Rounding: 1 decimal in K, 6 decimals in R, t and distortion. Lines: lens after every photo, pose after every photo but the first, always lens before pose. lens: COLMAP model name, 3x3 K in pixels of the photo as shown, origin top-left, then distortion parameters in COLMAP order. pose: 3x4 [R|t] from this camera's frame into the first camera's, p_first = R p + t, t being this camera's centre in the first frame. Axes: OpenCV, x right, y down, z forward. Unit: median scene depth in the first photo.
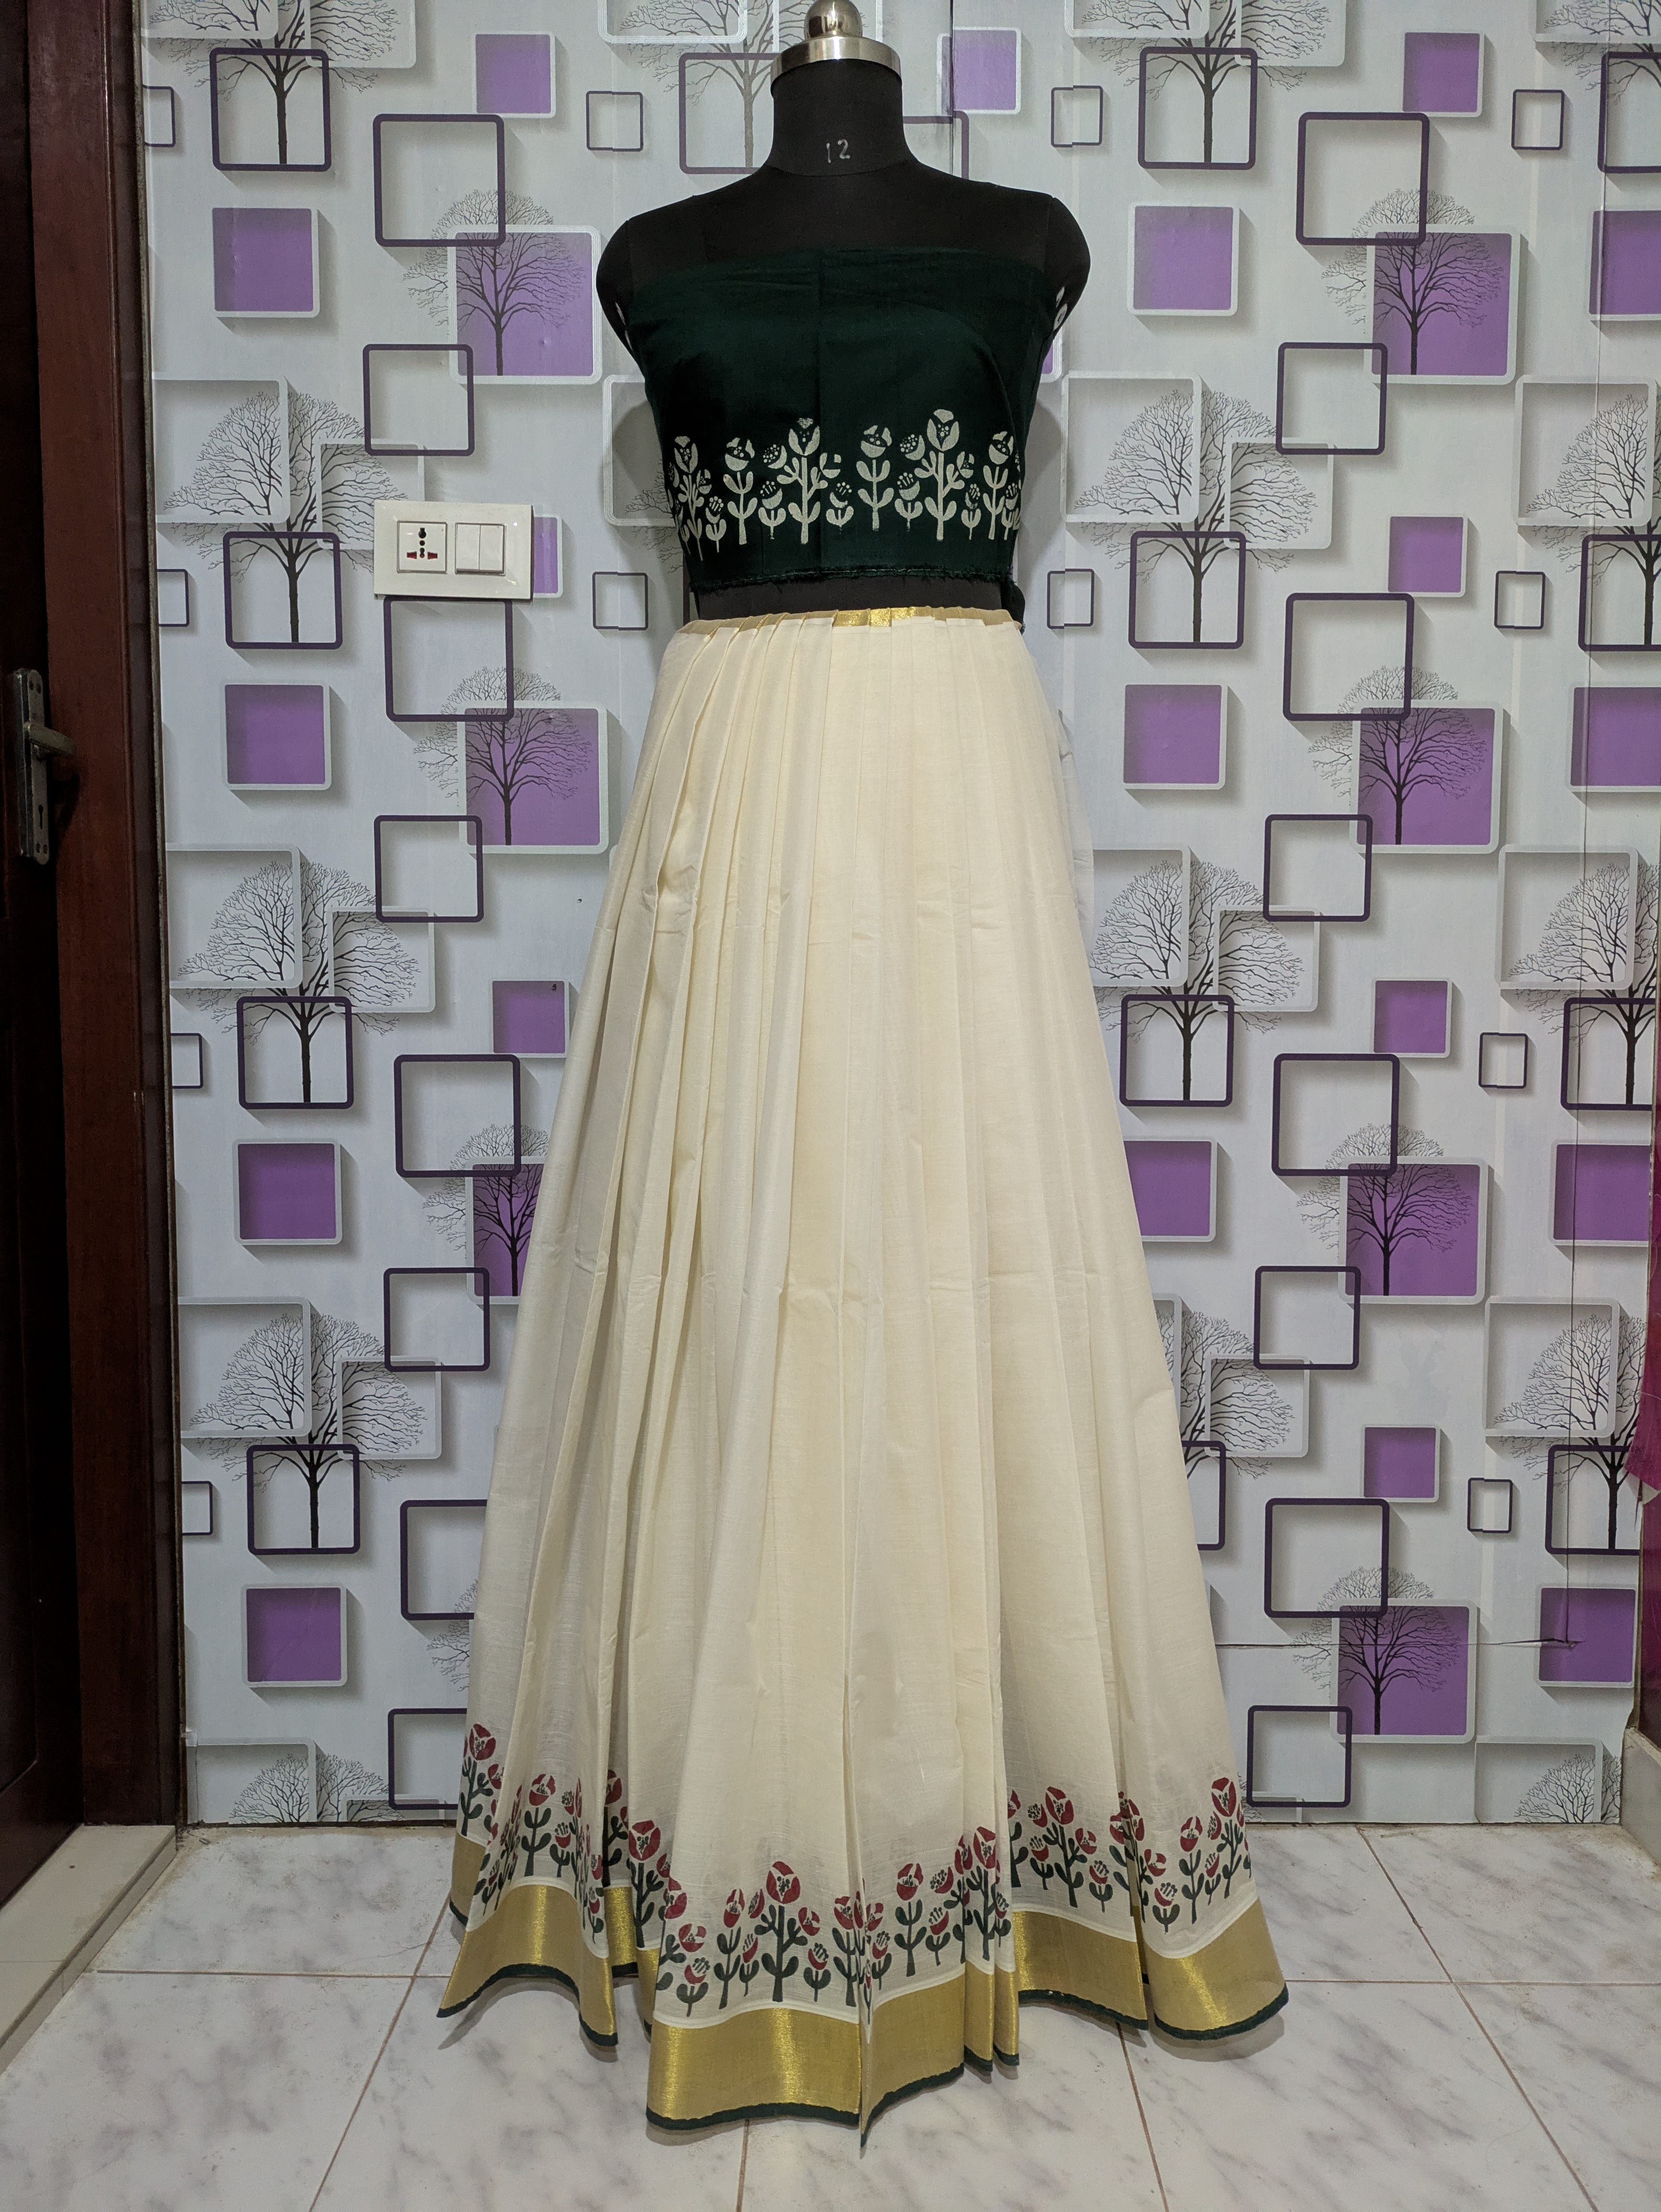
lens RADIAL K [[1644.1, 0, 829.8], [0, 1644.1, 1114.9], [0, 0, 1]] dist [0.017895, -0.035922]
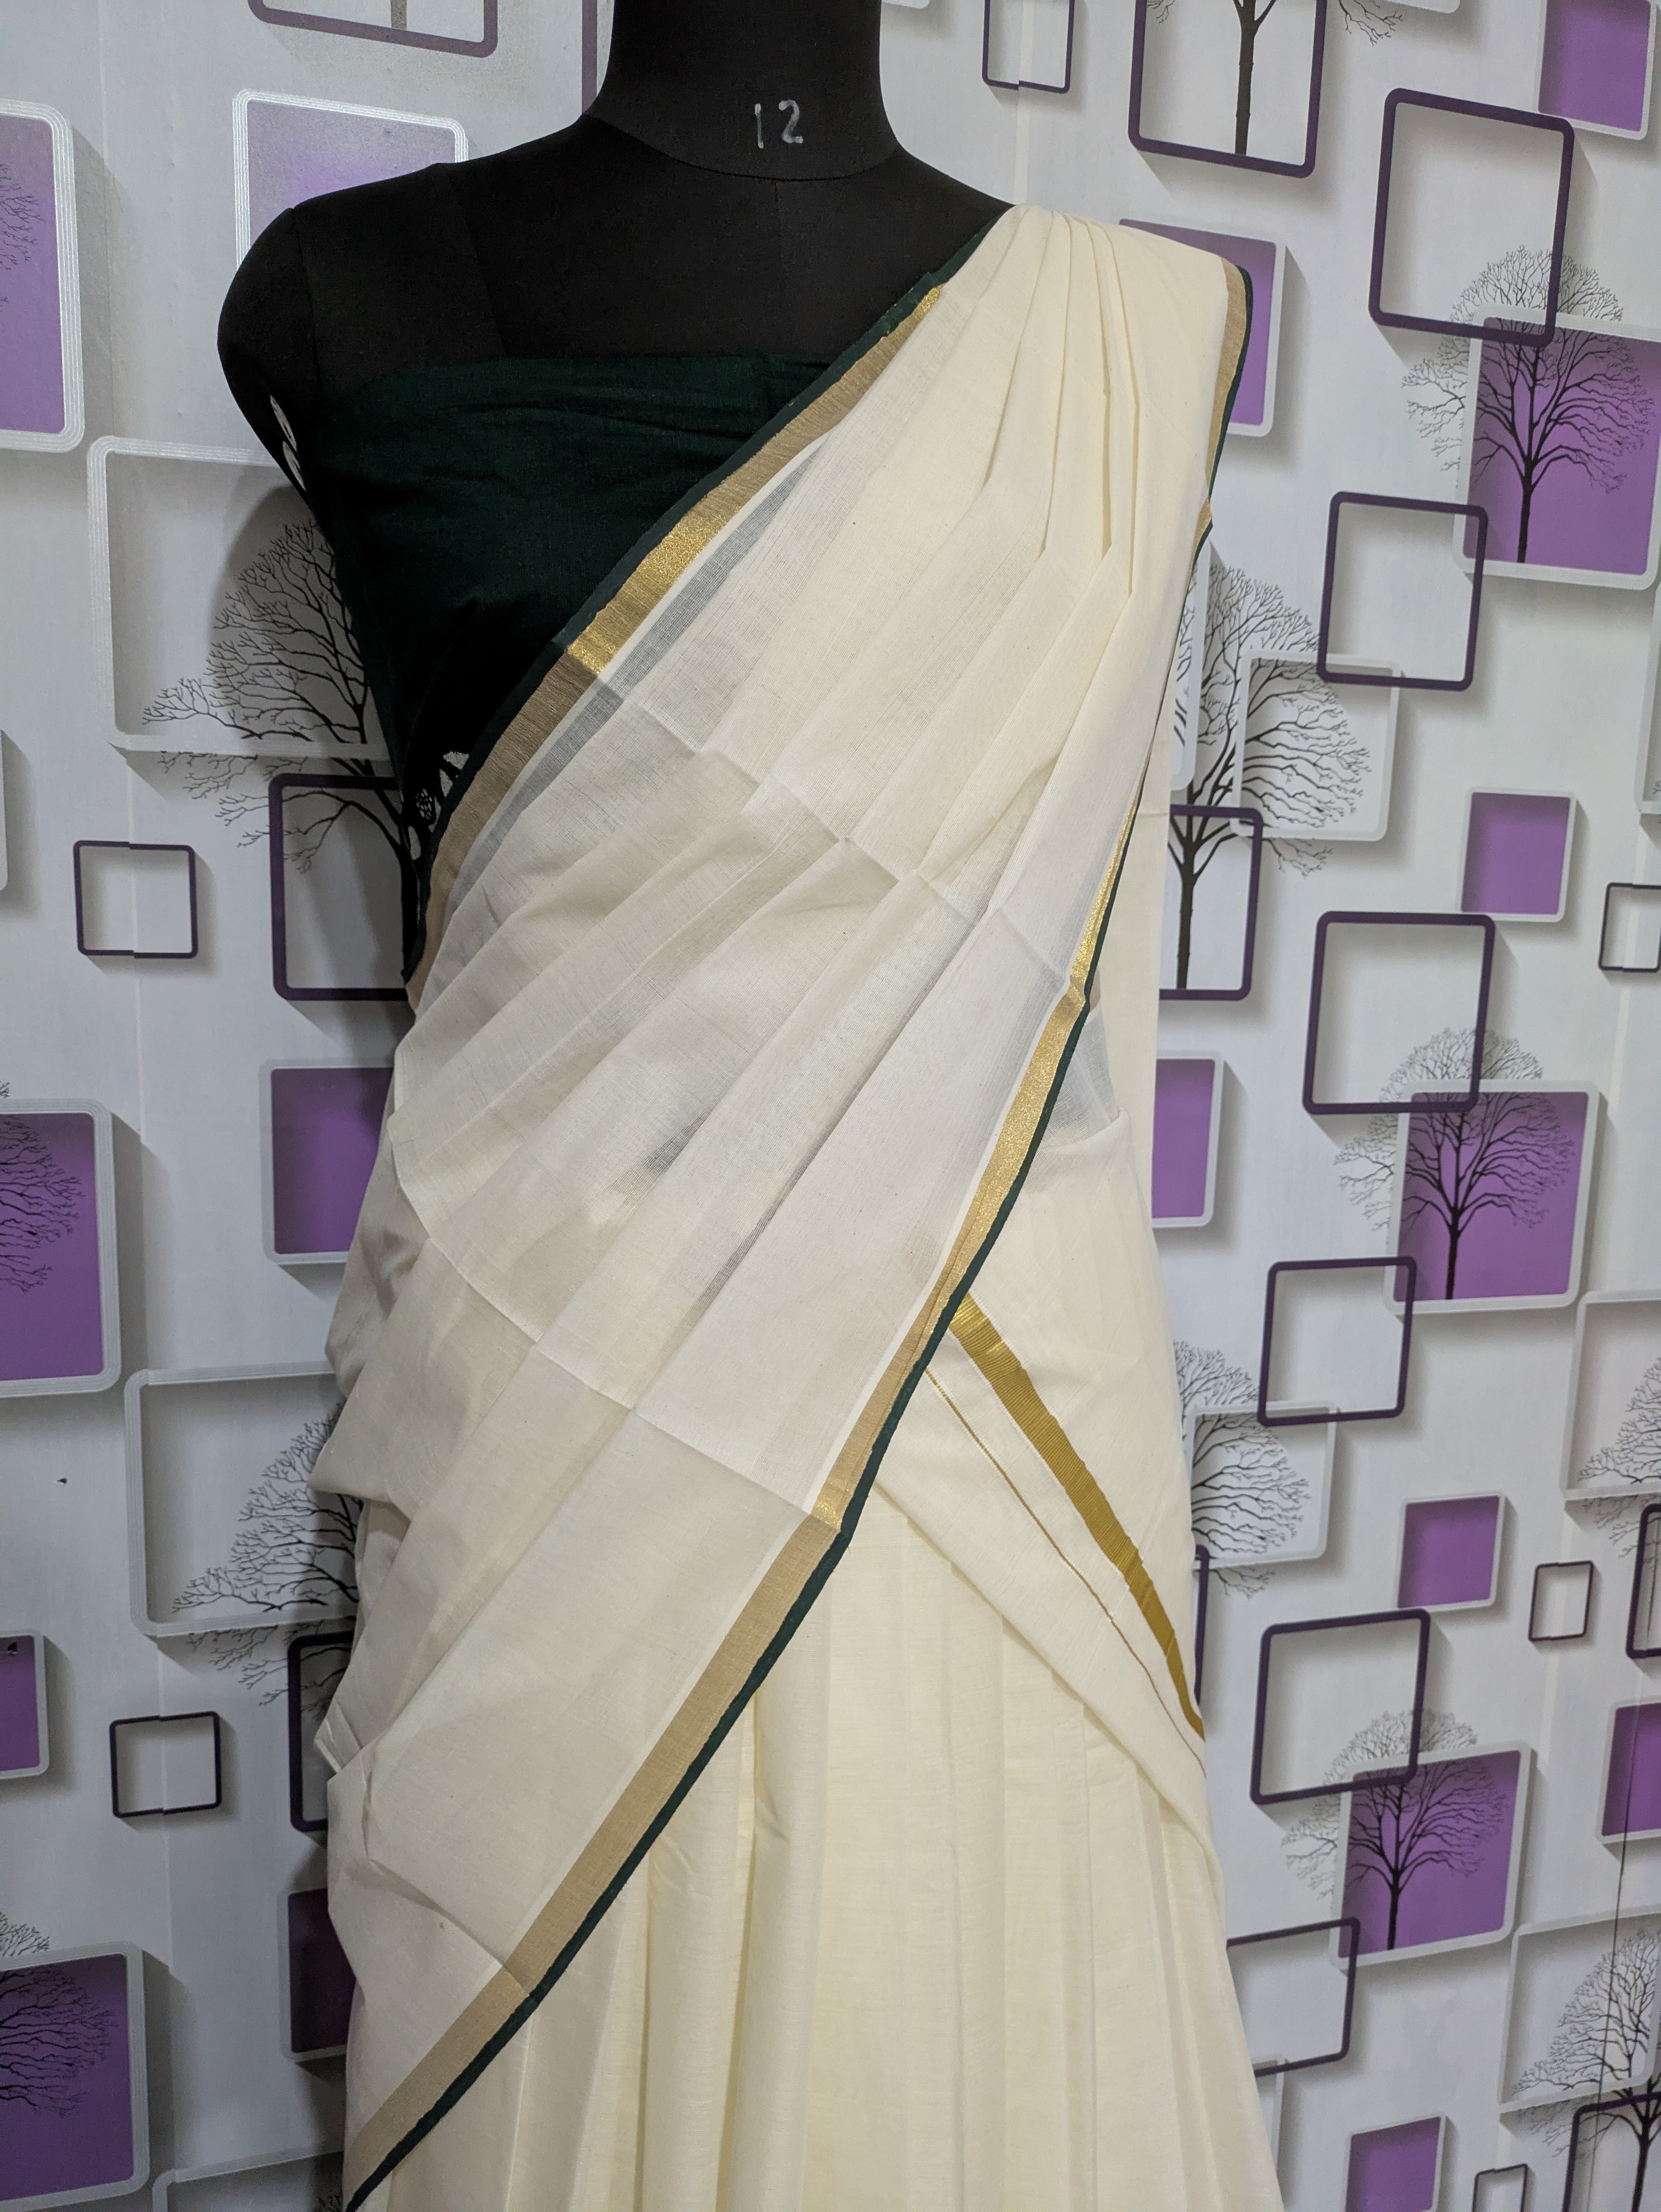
lens RADIAL K [[1656.5, 0, 815.5], [0, 1656.5, 1093.4], [0, 0, 1]] dist [0.003128, -0.017855]
pose [[0.960661, -0.012421, 0.277447, -0.069379], [-0.010830, 0.996564, 0.082117, -0.295099], [-0.277514, -0.081891, 0.957225, 0.459361]]
